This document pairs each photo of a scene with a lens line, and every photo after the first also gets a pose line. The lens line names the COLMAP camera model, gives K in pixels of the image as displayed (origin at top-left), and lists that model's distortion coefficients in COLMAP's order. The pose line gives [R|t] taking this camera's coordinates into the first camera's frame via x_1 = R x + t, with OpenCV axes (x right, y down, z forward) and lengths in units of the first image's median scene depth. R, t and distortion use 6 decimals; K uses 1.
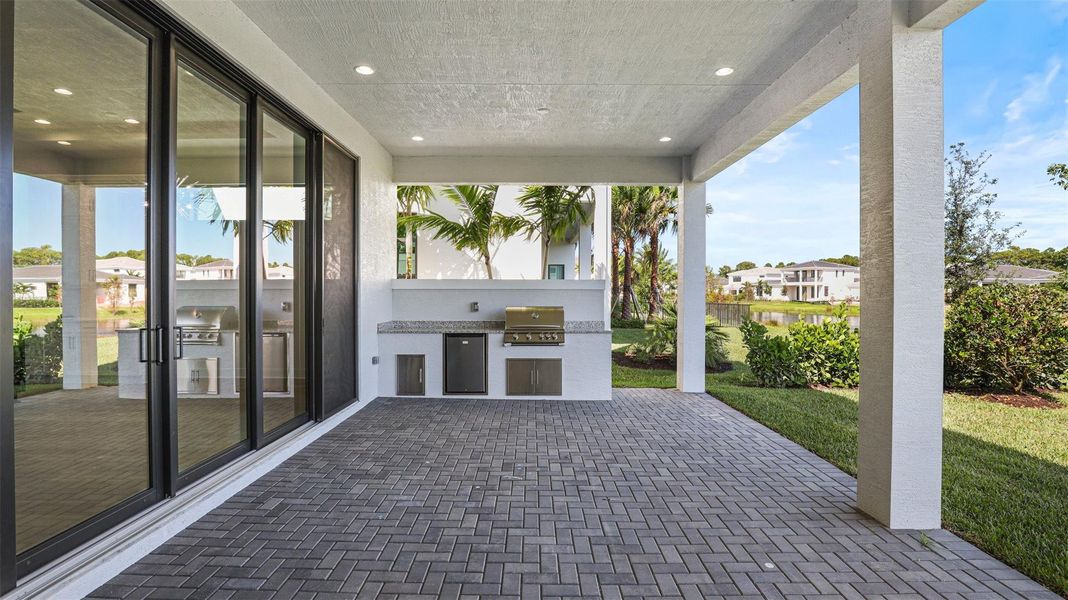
lens RADIAL K [[501.5, 0, 534.0], [0, 501.5, 300.0], [0, 0, 1]] dist [-0.025166, 0.000144]
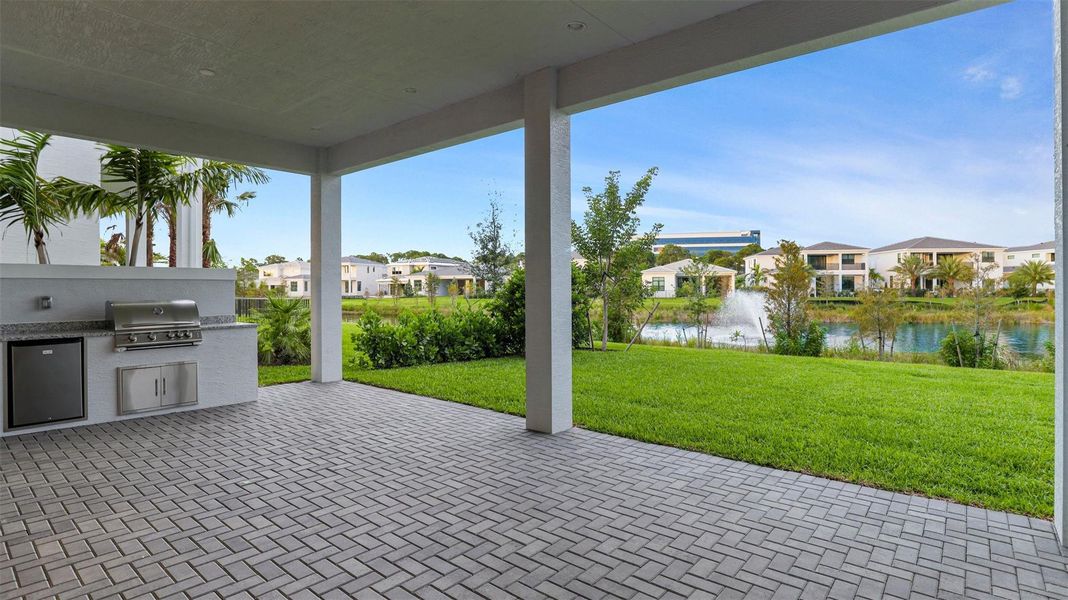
lens RADIAL K [[530.0, 0, 536.7], [0, 530.0, 287.1], [0, 0, 1]] dist [-0.031812, 0.007290]
pose [[0.645449, -0.003959, 0.763793, -0.245751], [0.017113, 0.999810, -0.009279, 0.010701], [-0.763612, 0.019060, 0.645394, -0.013625]]
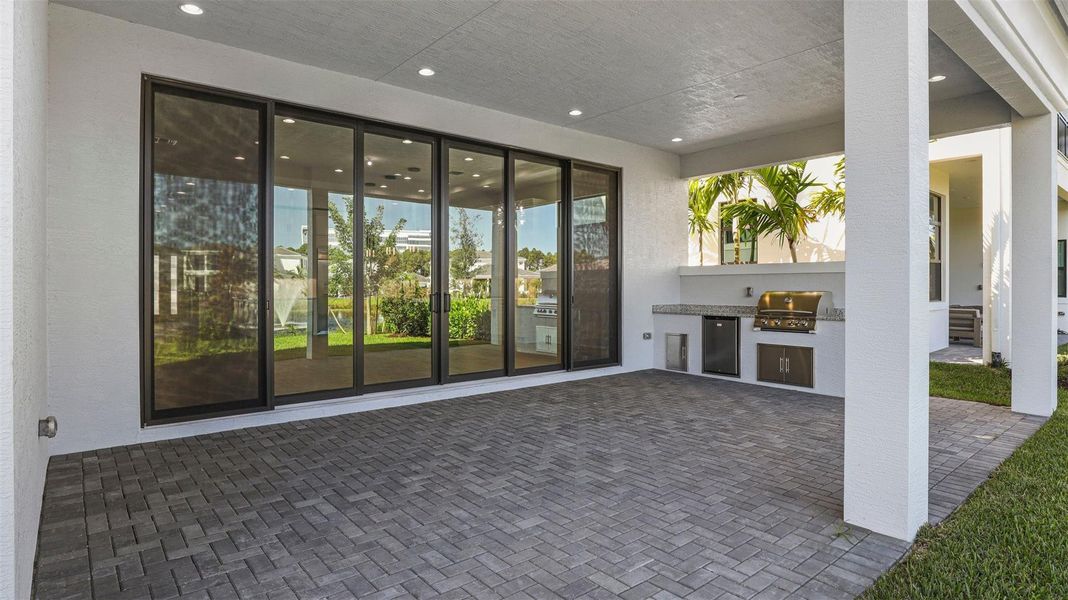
lens RADIAL K [[566.7, 0, 531.4], [0, 566.7, 290.5], [0, 0, 1]] dist [-0.028225, -0.000059]
pose [[0.634089, 0.001739, -0.773258, 0.511181], [-0.009368, 0.999941, -0.005433, 0.022723], [0.773203, 0.010689, 0.634069, -0.046773]]
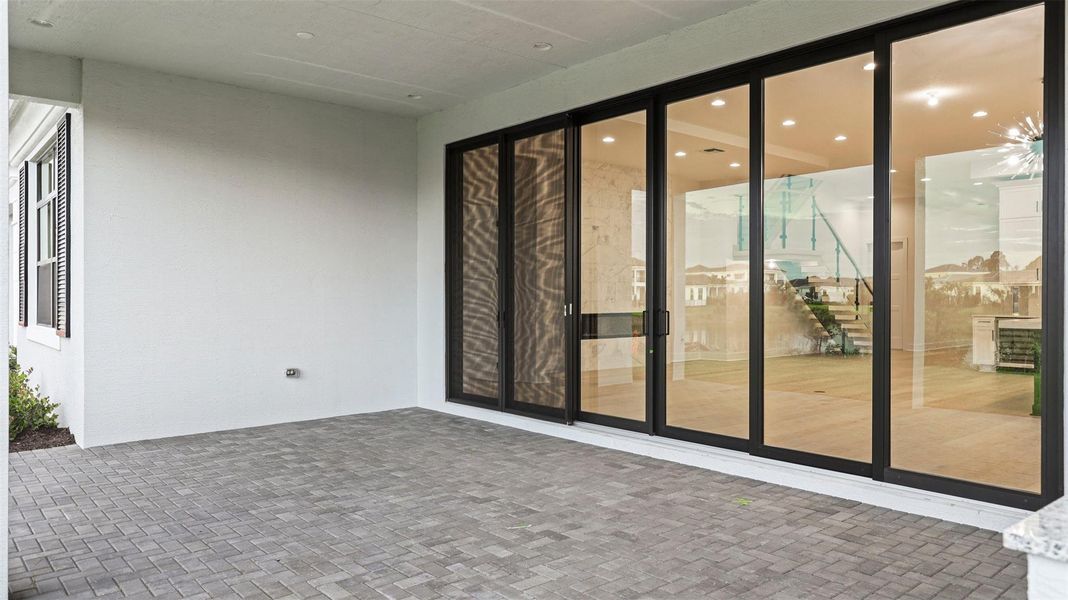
lens RADIAL K [[729.6, 0, 539.7], [0, 729.6, 297.1], [0, 0, 1]] dist [0.002686, 0.002692]
pose [[-0.758652, -0.001500, -0.651494, 0.365048], [-0.010968, 0.999885, 0.010470, 0.000055], [0.651403, 0.015089, -0.758582, 1.041391]]
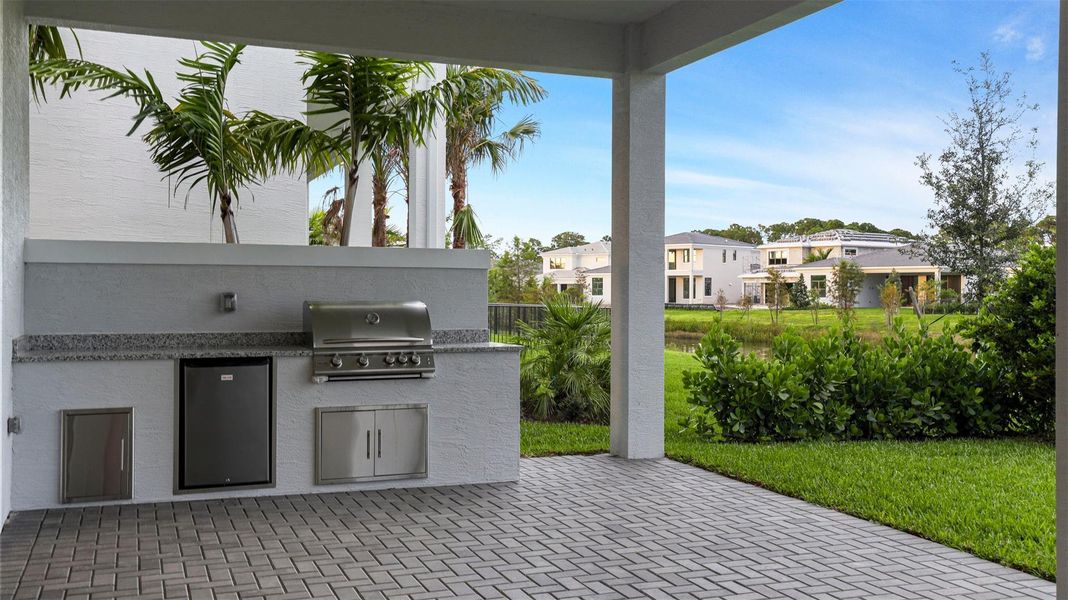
lens RADIAL K [[1008.8, 0, 535.8], [0, 1008.8, 294.4], [0, 0, 1]] dist [0.041154, 0.004012]
pose [[0.930438, 0.001233, 0.366447, -0.211068], [0.002359, 0.999953, -0.009354, 0.016621], [-0.366442, 0.009568, 0.930392, 0.016442]]
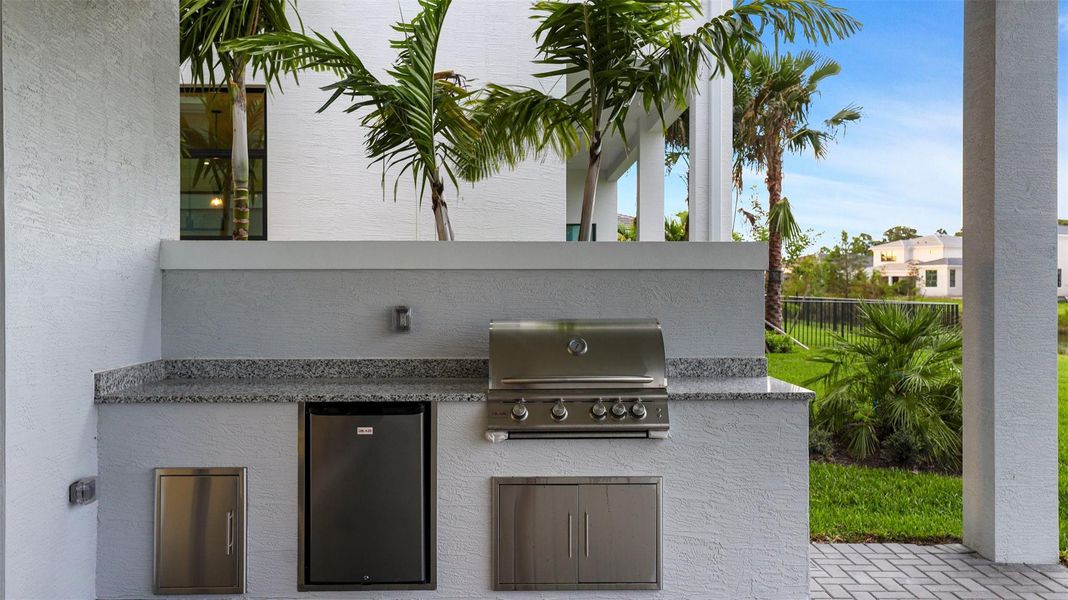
lens RADIAL K [[882.3, 0, 533.4], [0, 882.3, 282.5], [0, 0, 1]] dist [0.018774, 0.008206]
pose [[0.999895, -0.001341, 0.014412, -0.035500], [0.001544, 0.999899, -0.014126, -0.003623], [-0.014392, 0.014147, 0.999796, 0.408163]]
